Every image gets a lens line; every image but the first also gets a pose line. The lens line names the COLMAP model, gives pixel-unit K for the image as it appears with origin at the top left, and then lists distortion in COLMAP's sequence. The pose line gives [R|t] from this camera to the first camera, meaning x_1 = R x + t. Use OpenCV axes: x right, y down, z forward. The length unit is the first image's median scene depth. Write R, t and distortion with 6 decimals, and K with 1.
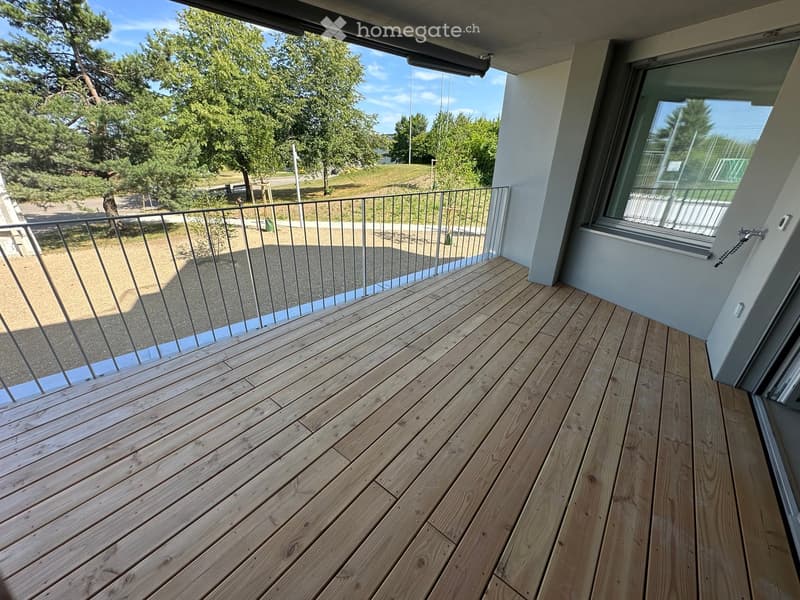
lens RADIAL K [[319.1, 0, 400.0], [0, 319.1, 300.0], [0, 0, 1]] dist [-0.000331, 0.000183]
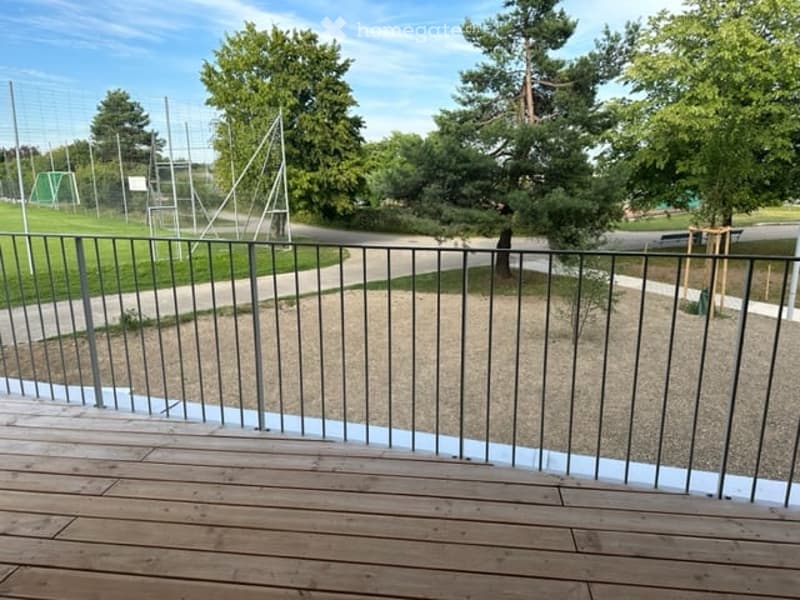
lens RADIAL K [[557.8, 0, 400.7], [0, 557.8, 310.3], [0, 0, 1]] dist [0.072795, -0.107247]
pose [[0.524191, 0.170333, -0.834393, 0.145151], [-0.338879, 0.940598, -0.020880, -0.050506], [0.781272, 0.293703, 0.550775, 0.138983]]
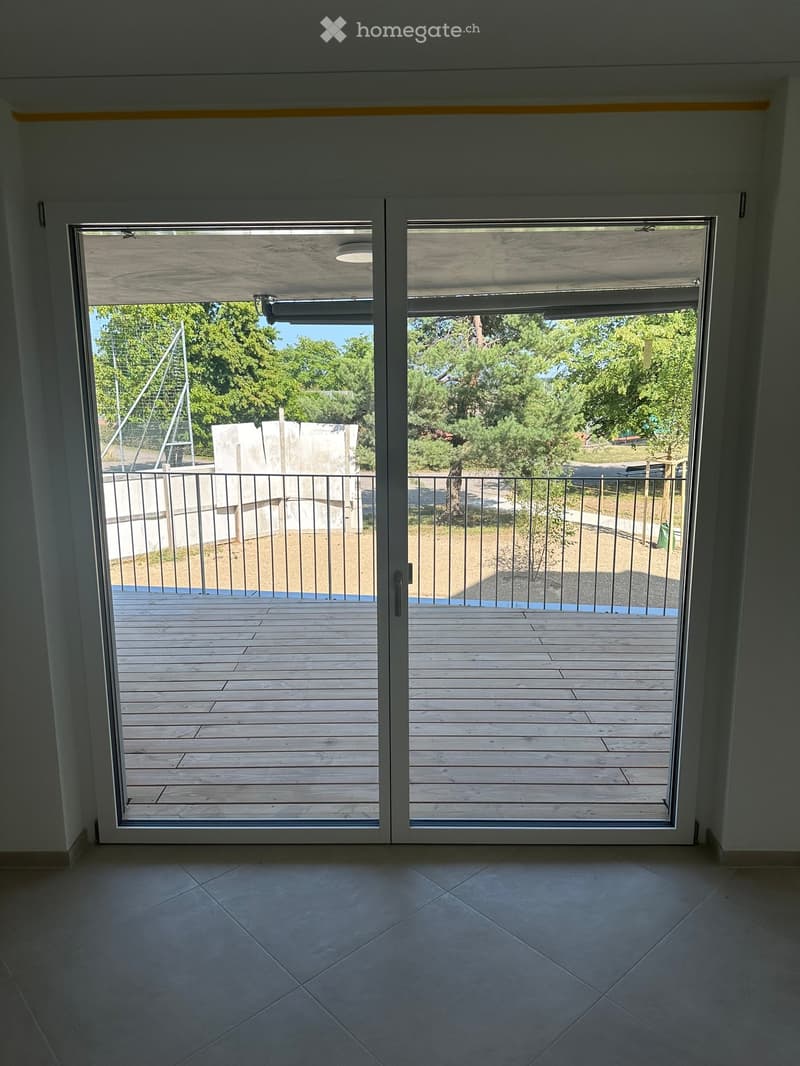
lens RADIAL K [[737.0, 0, 397.4], [0, 737.0, 534.1], [0, 0, 1]] dist [0.089448, 0.000334]
pose [[0.622860, 0.119947, -0.773084, 0.337460], [-0.308087, 0.945933, -0.101455, 0.016320], [0.719116, 0.301370, 0.626138, -0.066828]]
